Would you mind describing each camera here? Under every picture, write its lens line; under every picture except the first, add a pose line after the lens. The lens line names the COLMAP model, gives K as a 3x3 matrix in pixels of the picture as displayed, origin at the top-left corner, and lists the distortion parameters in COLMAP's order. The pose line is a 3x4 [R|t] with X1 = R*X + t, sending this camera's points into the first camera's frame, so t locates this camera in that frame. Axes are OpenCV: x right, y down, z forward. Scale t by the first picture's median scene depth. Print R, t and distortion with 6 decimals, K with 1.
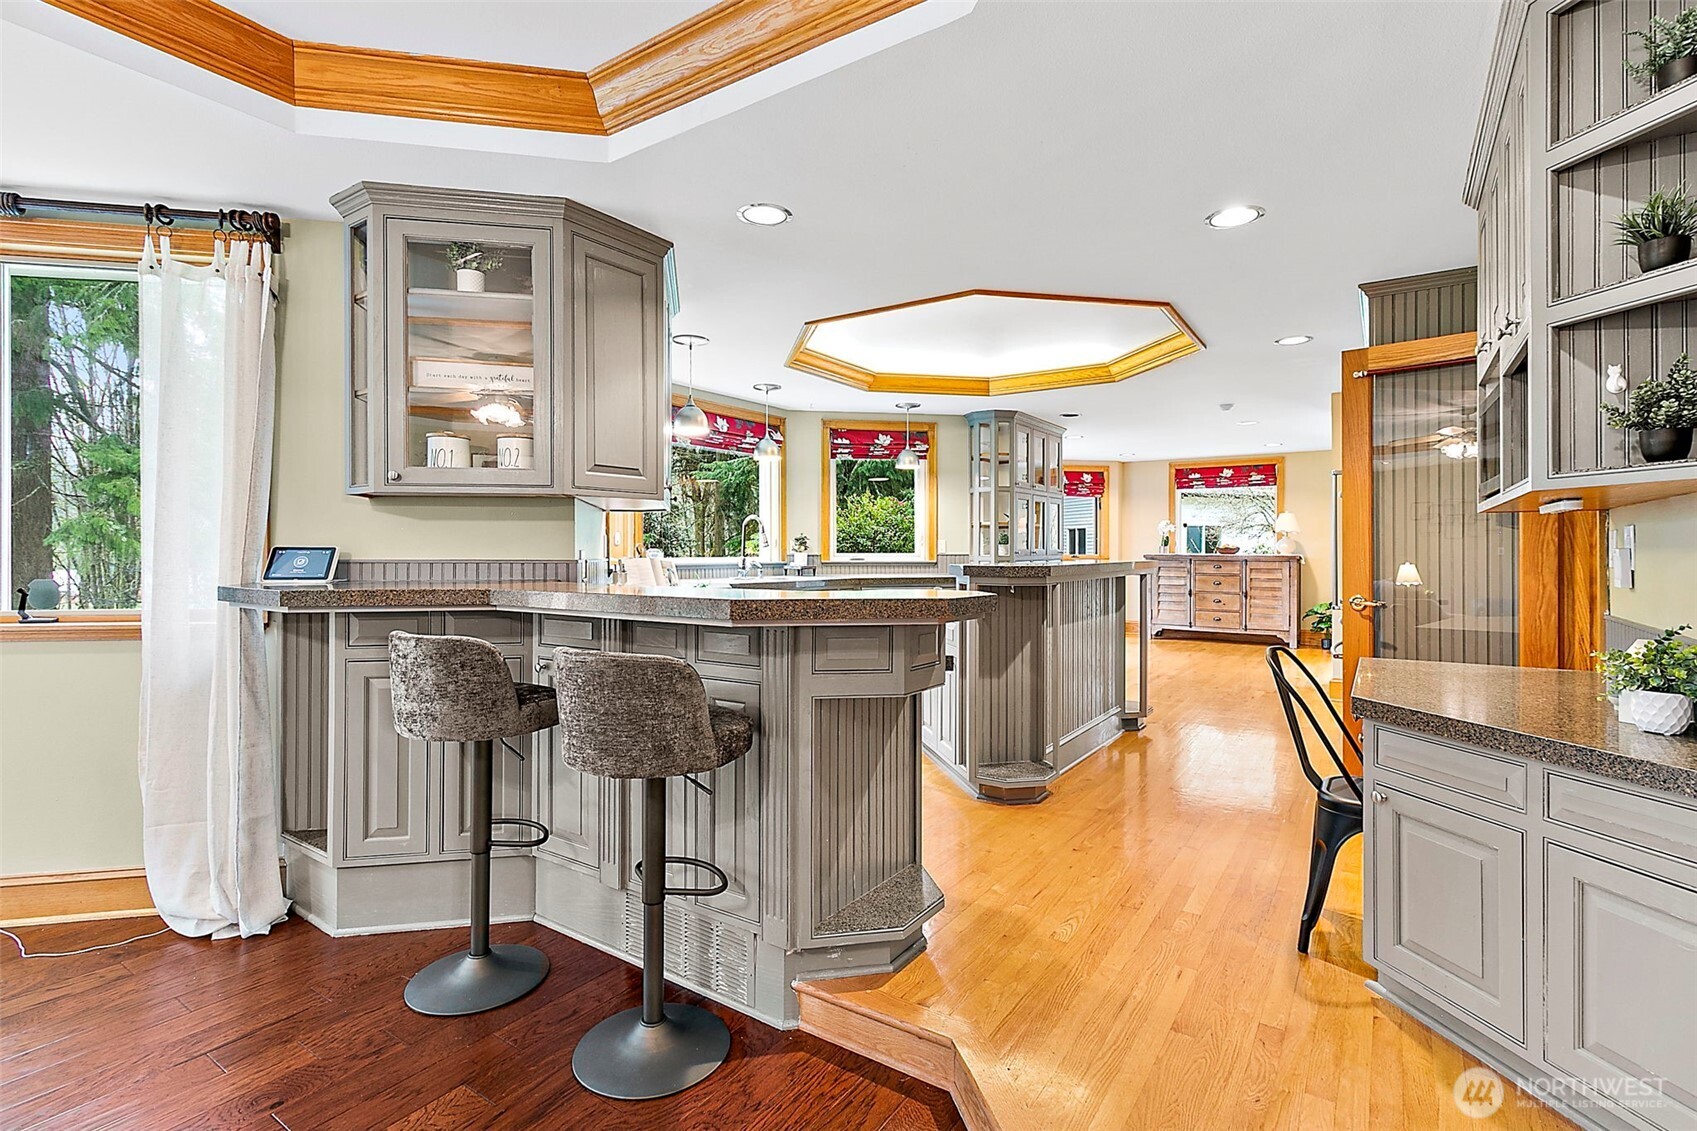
lens RADIAL K [[802.8, 0, 848.5], [0, 802.8, 546.6], [0, 0, 1]] dist [0.000374, 0.000395]
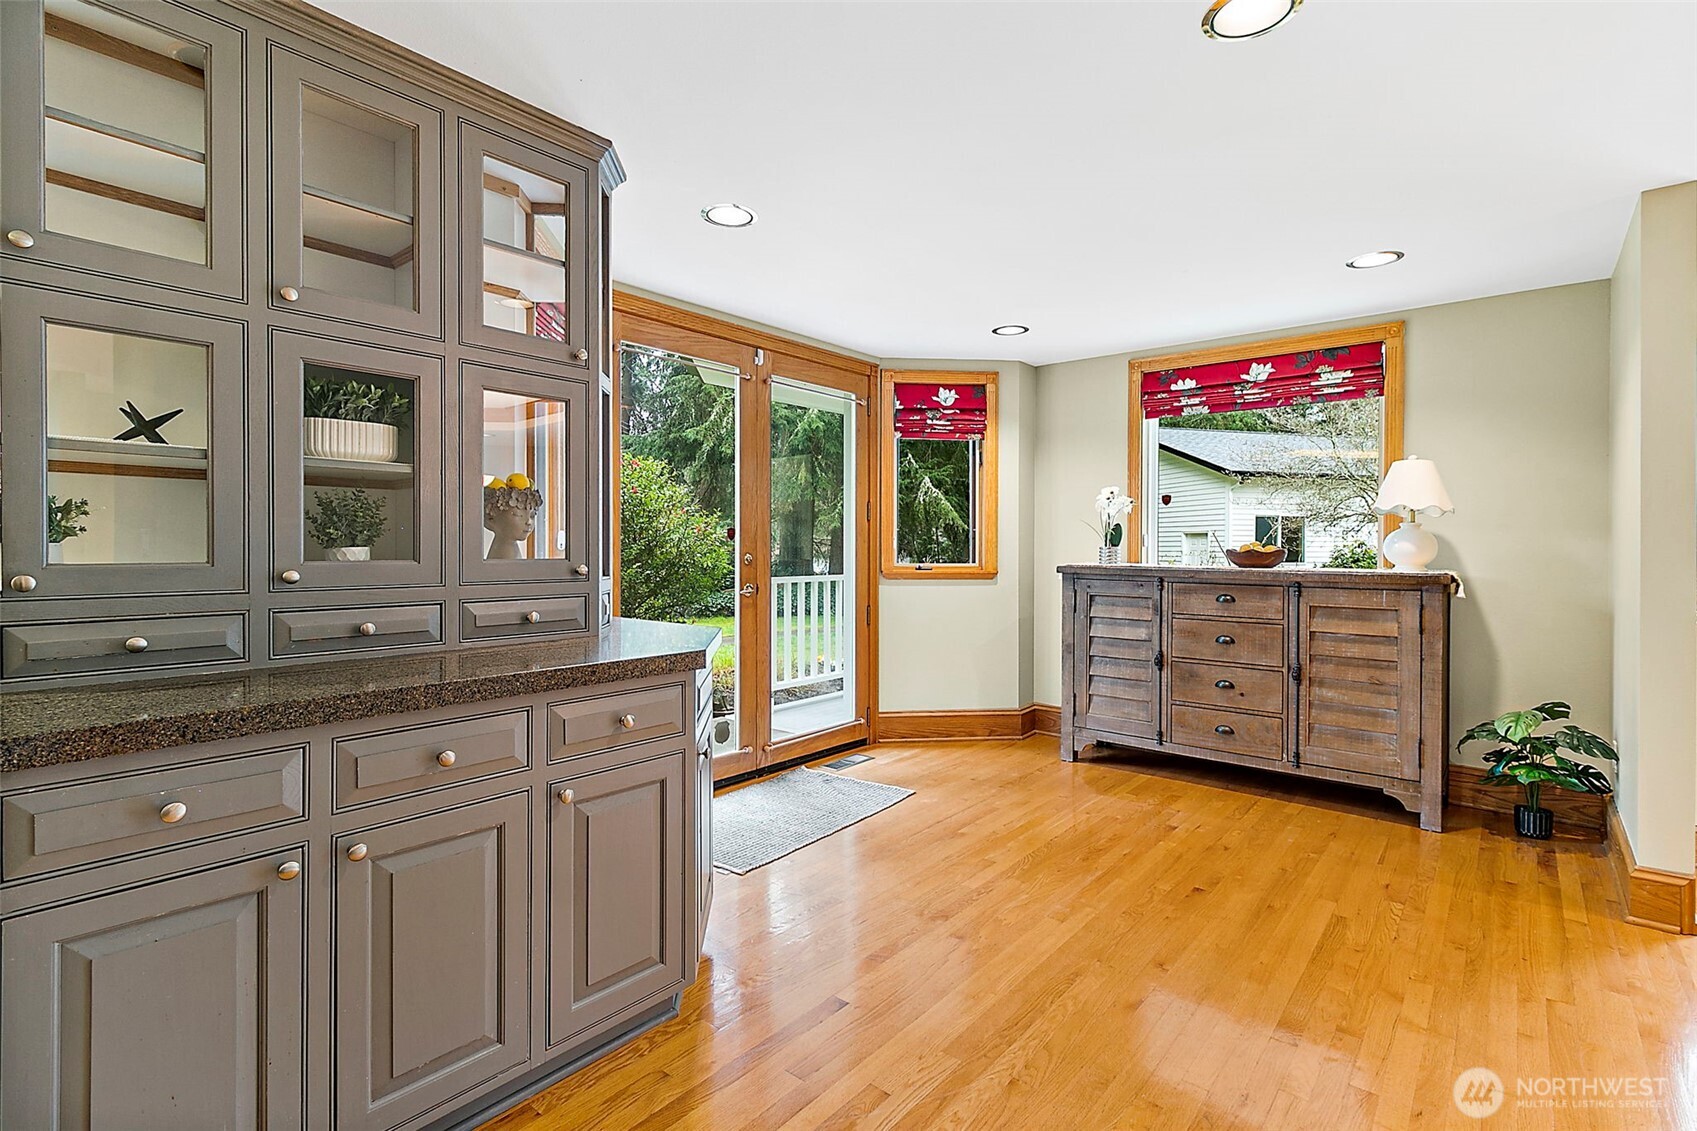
lens RADIAL K [[809.1, 0, 852.0], [0, 809.1, 542.5], [0, 0, 1]] dist [0.011932, 0.000372]
pose [[0.995993, 0.003392, -0.089371, 0.376267], [-0.003328, 0.999994, 0.000863, -0.003482], [0.089374, -0.000562, 0.995998, 0.704982]]
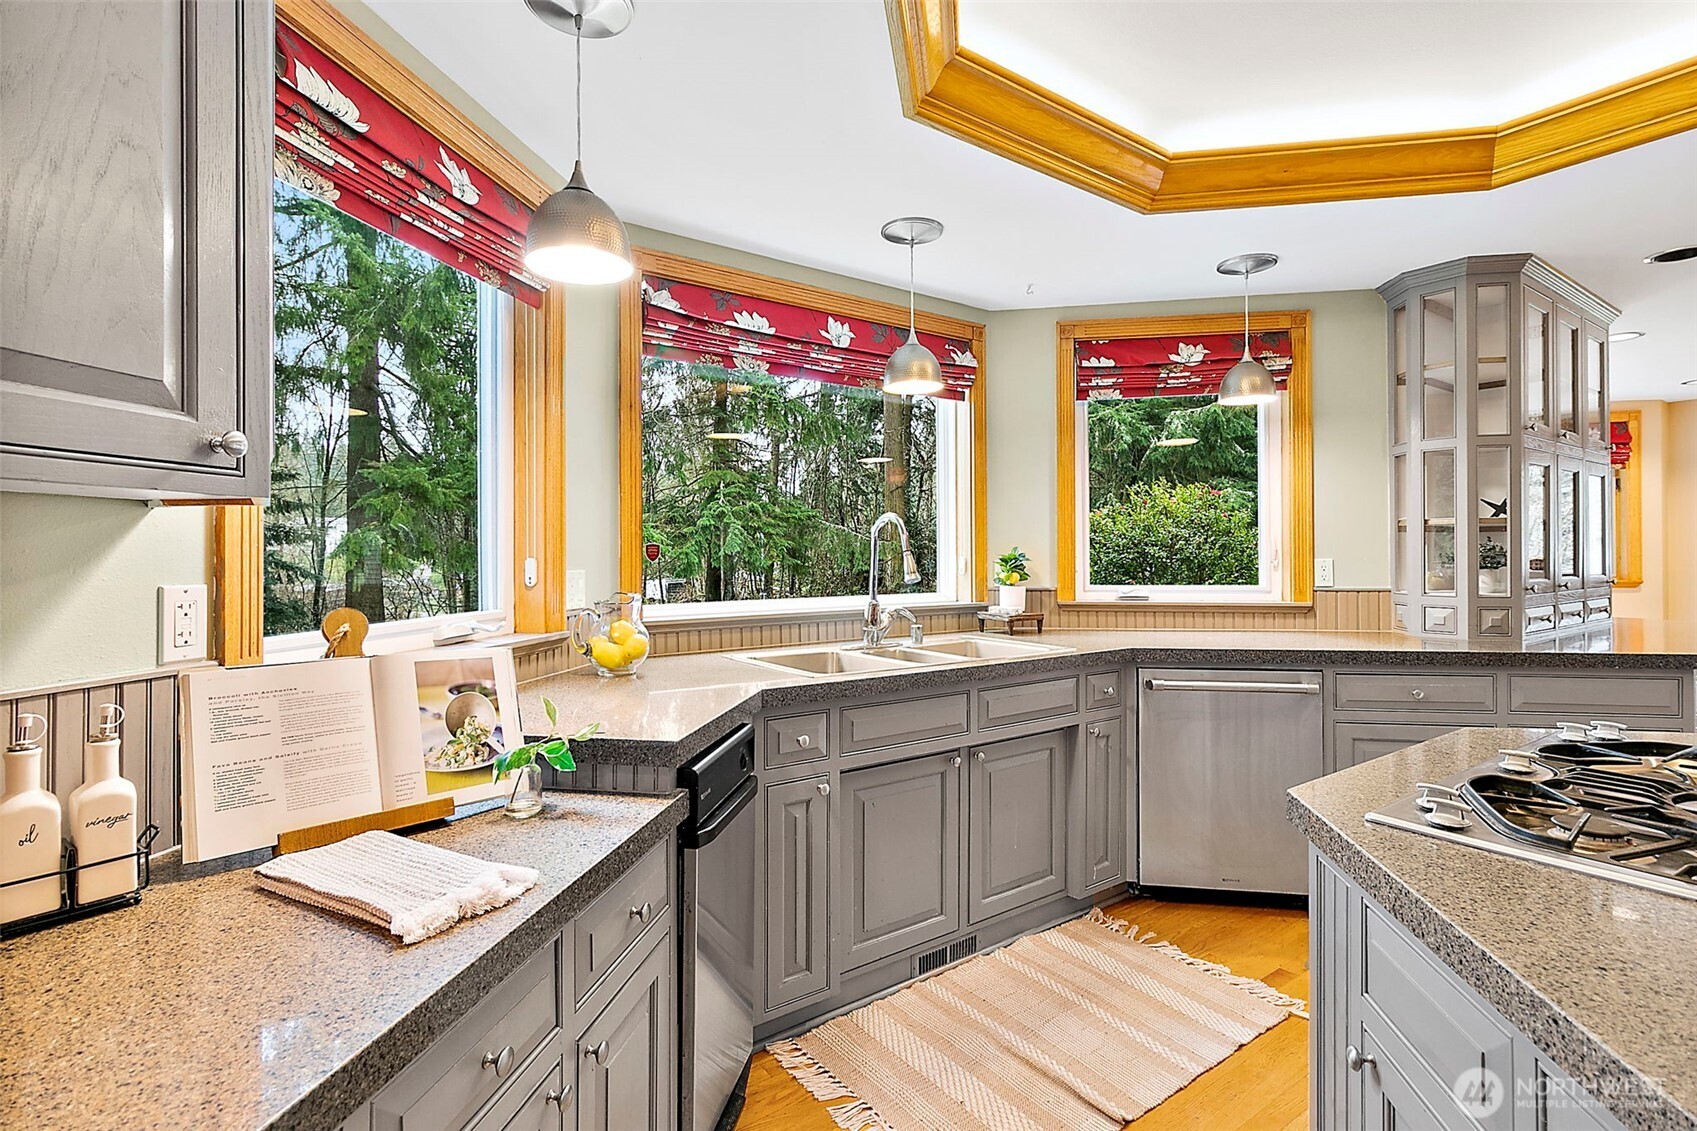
lens RADIAL K [[802.8, 0, 848.5], [0, 802.8, 546.6], [0, 0, 1]] dist [0.000374, 0.000395]
pose [[0.938404, -0.006099, -0.345487, 0.015137], [0.005308, 0.999981, -0.003234, -0.013437], [0.345500, 0.001201, 0.938418, 0.409135]]
